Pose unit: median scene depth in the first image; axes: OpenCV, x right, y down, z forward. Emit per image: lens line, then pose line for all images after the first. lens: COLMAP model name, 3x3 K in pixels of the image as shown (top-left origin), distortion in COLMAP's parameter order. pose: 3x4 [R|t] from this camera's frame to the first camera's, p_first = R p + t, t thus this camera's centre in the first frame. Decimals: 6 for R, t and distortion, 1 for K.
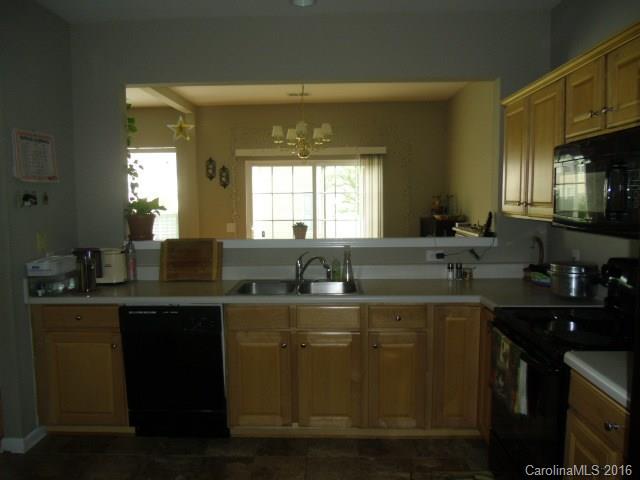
lens RADIAL K [[495.9, 0, 320.0], [0, 495.9, 240.0], [0, 0, 1]] dist [-0.028181, -0.000198]
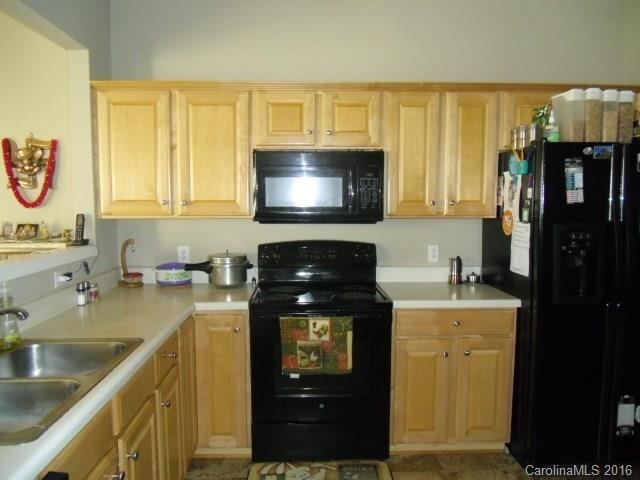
lens RADIAL K [[495.9, 0, 320.0], [0, 495.9, 240.0], [0, 0, 1]] dist [-0.028181, -0.000198]
pose [[-0.063435, -0.077229, 0.994993, -0.490564], [0.085991, 0.992870, 0.082547, -0.048779], [-0.994274, 0.090797, -0.056342, 0.672141]]
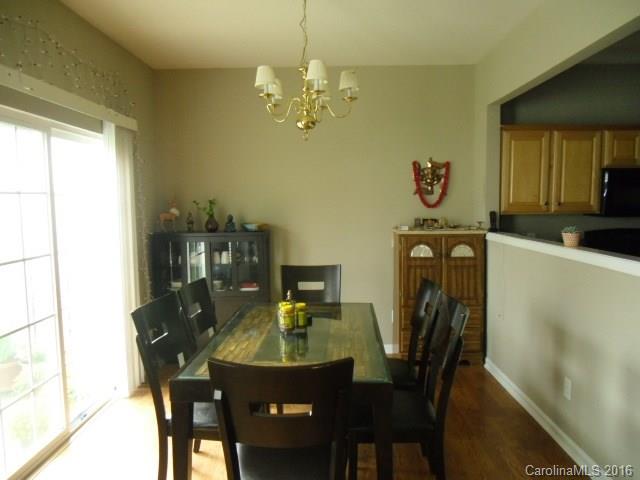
lens RADIAL K [[488.9, 0, 320.0], [0, 488.9, 240.0], [0, 0, 1]] dist [-0.023199, -0.000754]
pose [[-0.022588, -0.072982, 0.997077, -0.875818], [0.094908, 0.992671, 0.074810, -0.120718], [-0.995230, 0.096320, -0.015496, 1.479432]]
